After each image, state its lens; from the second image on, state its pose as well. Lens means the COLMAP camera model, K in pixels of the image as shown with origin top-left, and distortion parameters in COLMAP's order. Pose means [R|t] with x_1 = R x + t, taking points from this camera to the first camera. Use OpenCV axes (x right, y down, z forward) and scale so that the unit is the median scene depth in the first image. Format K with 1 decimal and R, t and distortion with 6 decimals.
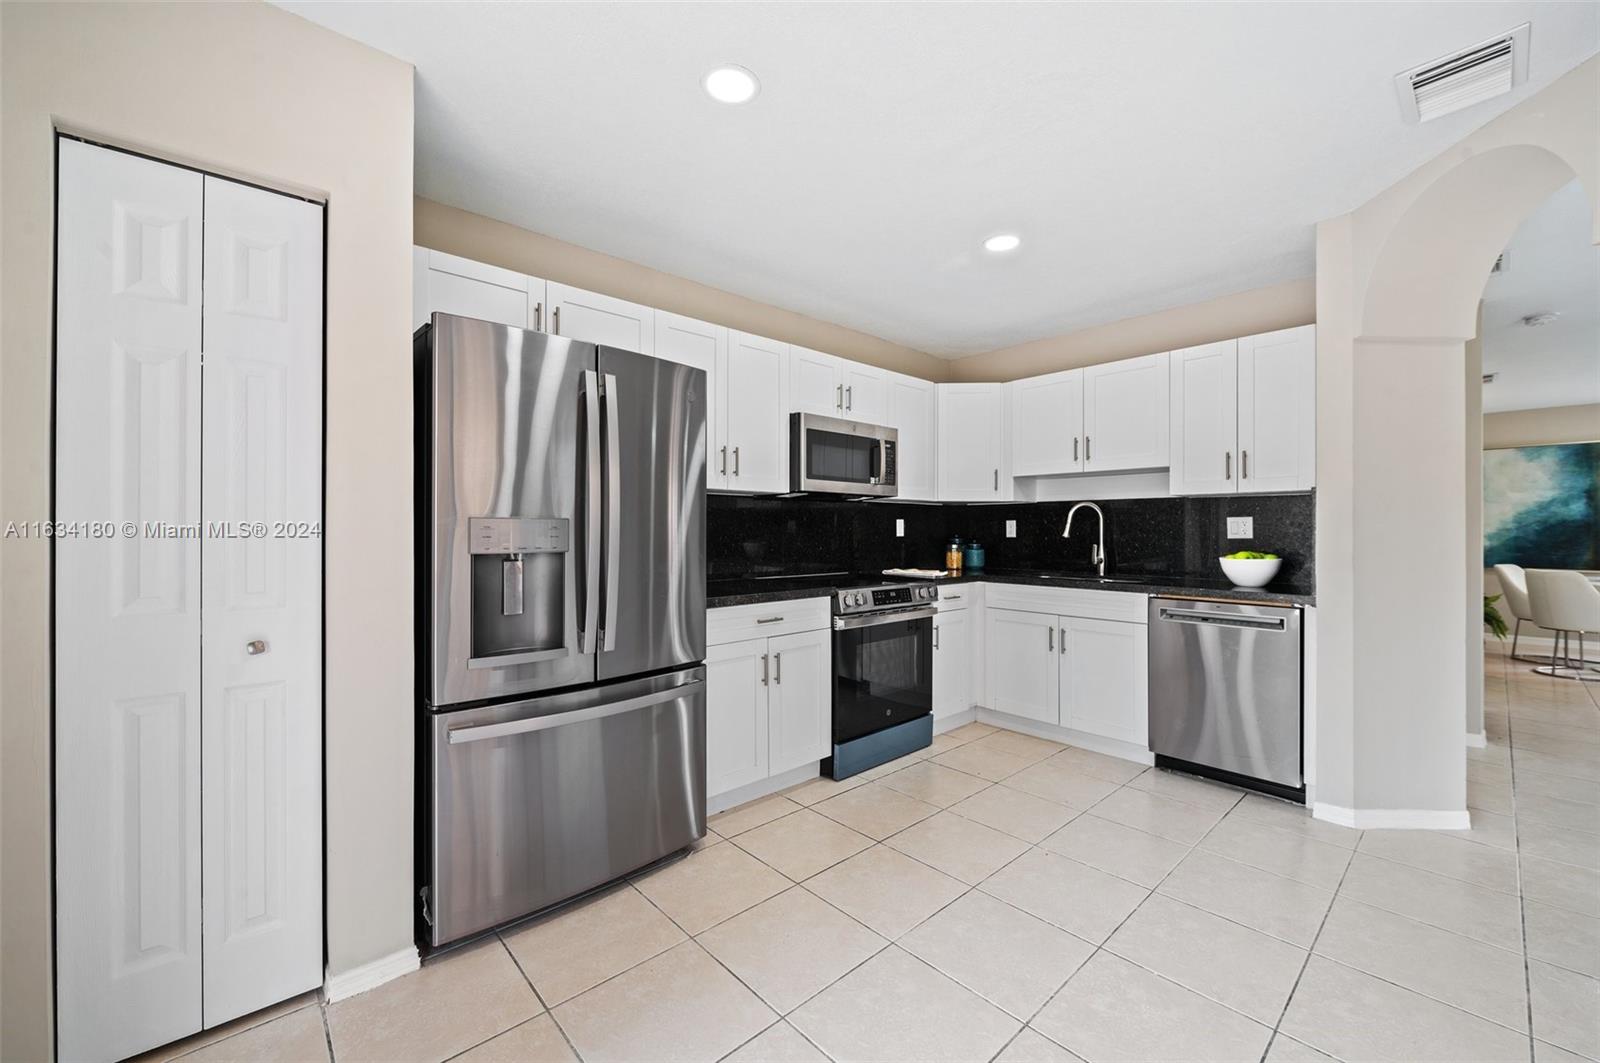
lens RADIAL K [[637.3, 0, 801.6], [0, 637.3, 529.1], [0, 0, 1]] dist [-0.001354, -0.000504]
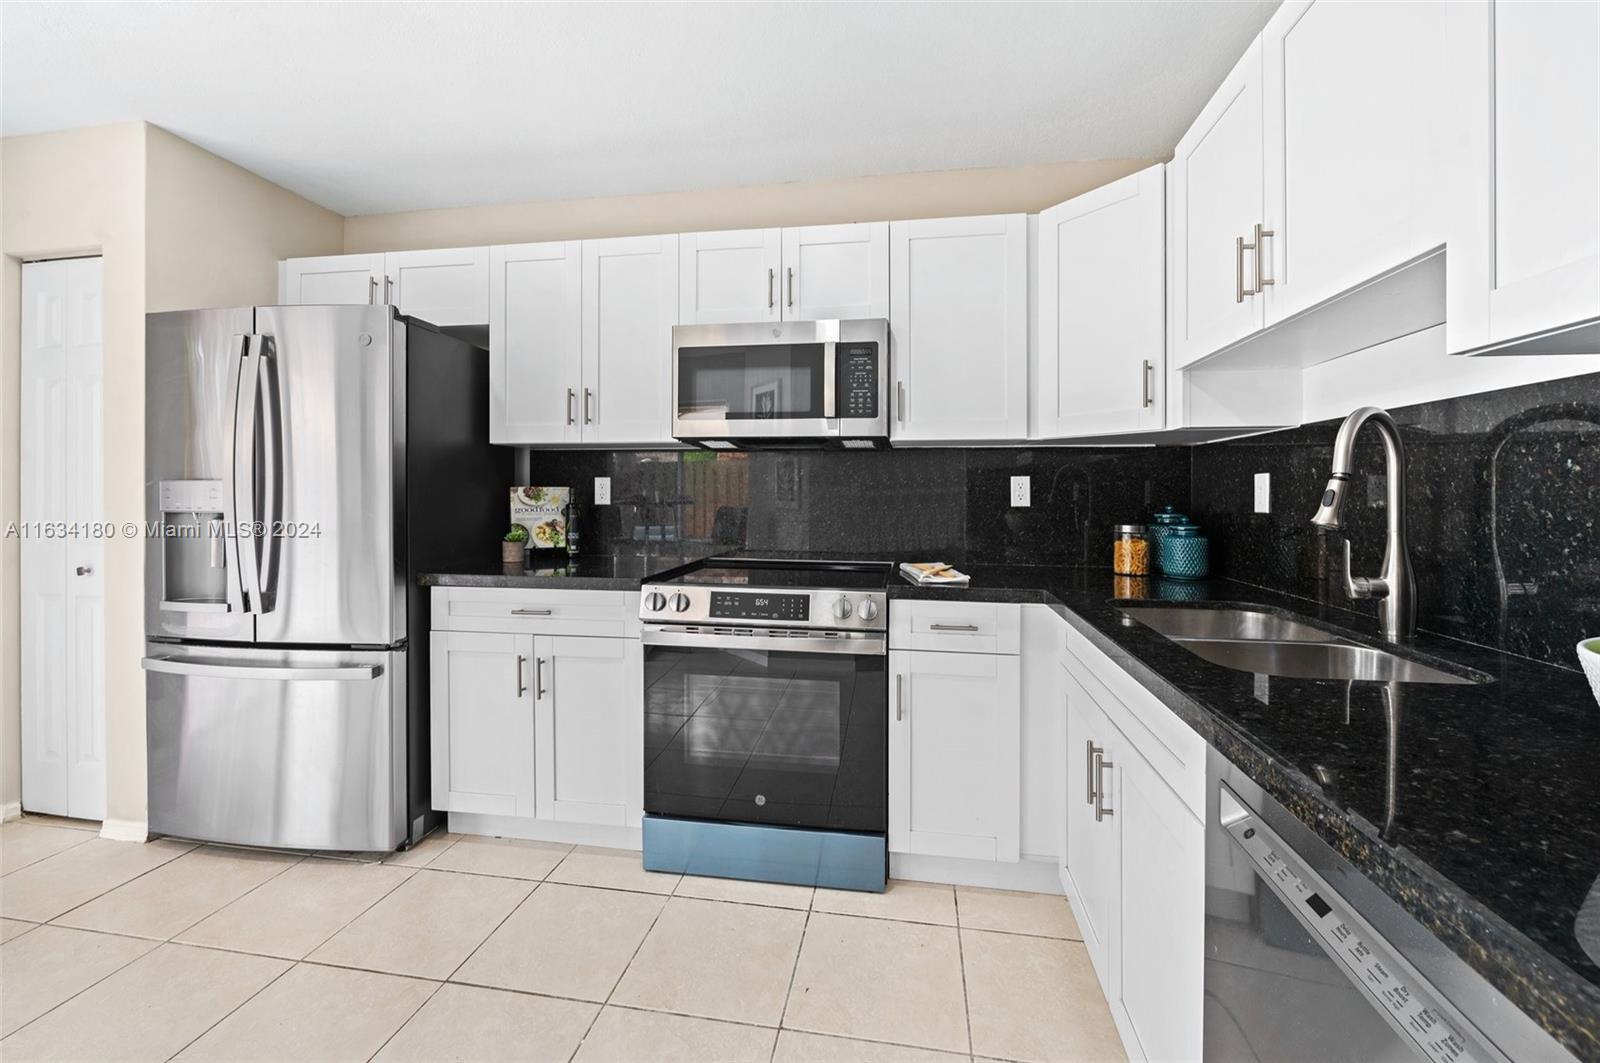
lens RADIAL K [[637.3, 0, 811.1], [0, 637.3, 511.0], [0, 0, 1]] dist [-0.001354, -0.000504]
pose [[0.618210, 0.011471, -0.785930, 0.579383], [-0.003429, 0.999923, 0.011897, 0.010272], [0.786006, -0.004659, 0.618202, 0.618297]]
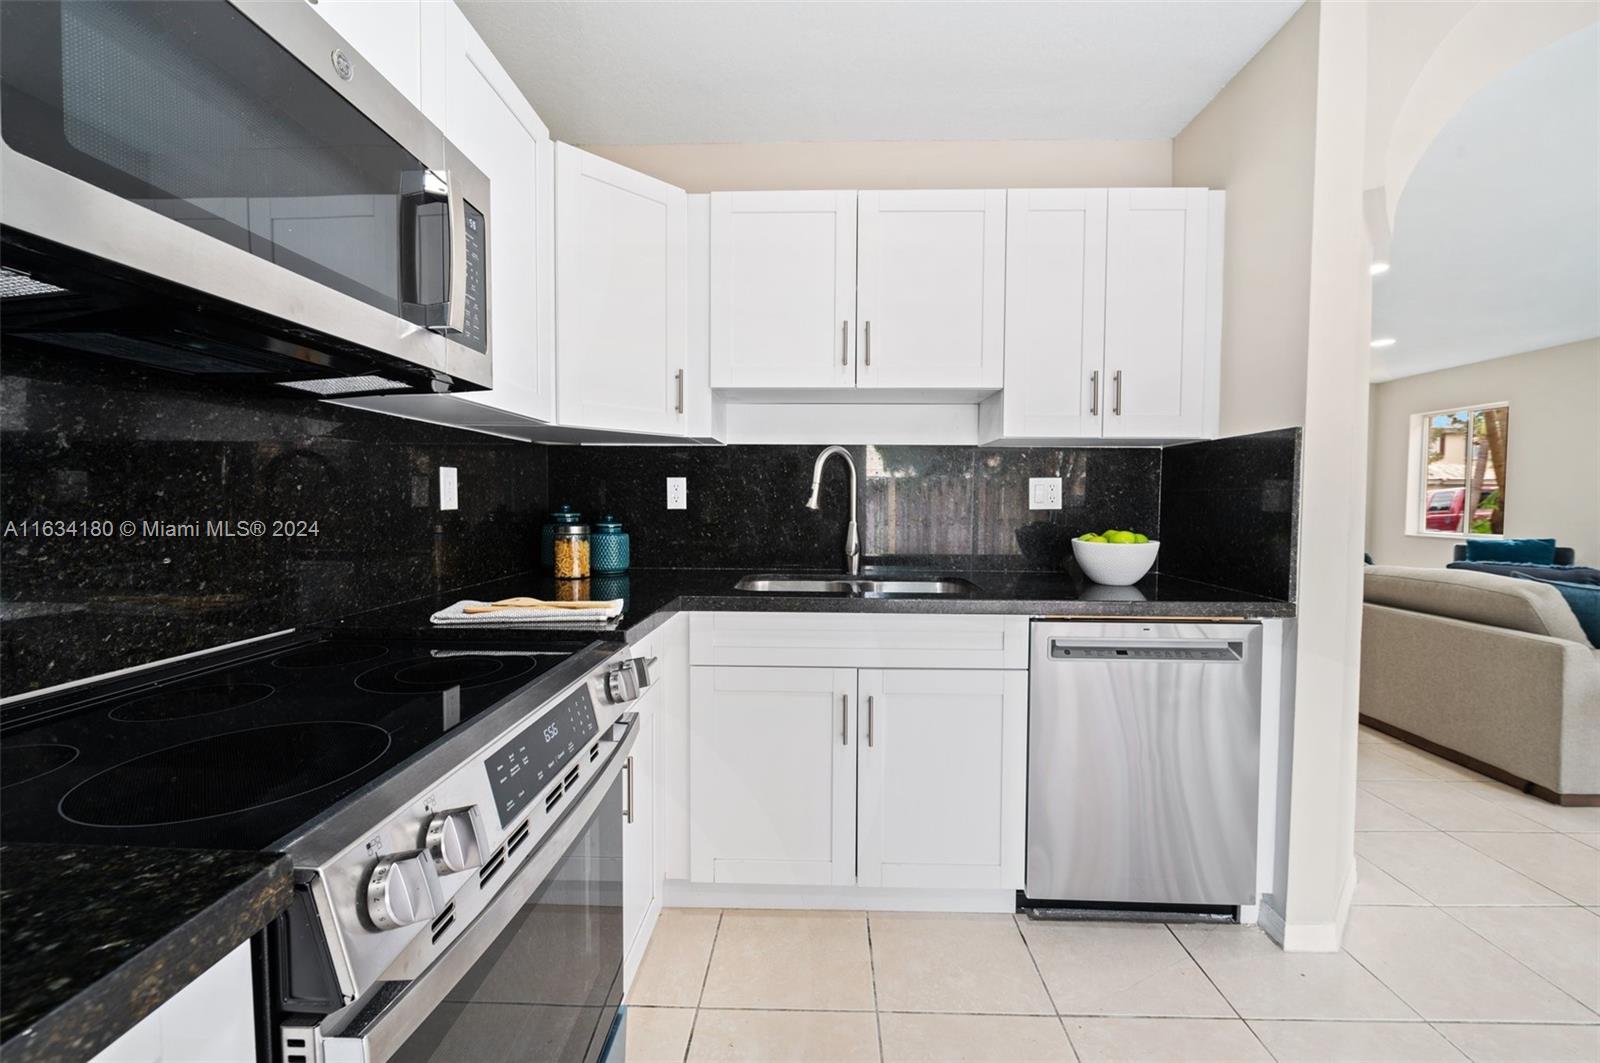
lens RADIAL K [[637.3, 0, 816.6], [0, 637.3, 526.3], [0, 0, 1]] dist [-0.001354, -0.000504]
pose [[0.680968, -0.032677, 0.731584, 0.023296], [-0.005052, 0.998771, 0.049314, 0.000528], [-0.732296, -0.037277, 0.679966, 0.676090]]
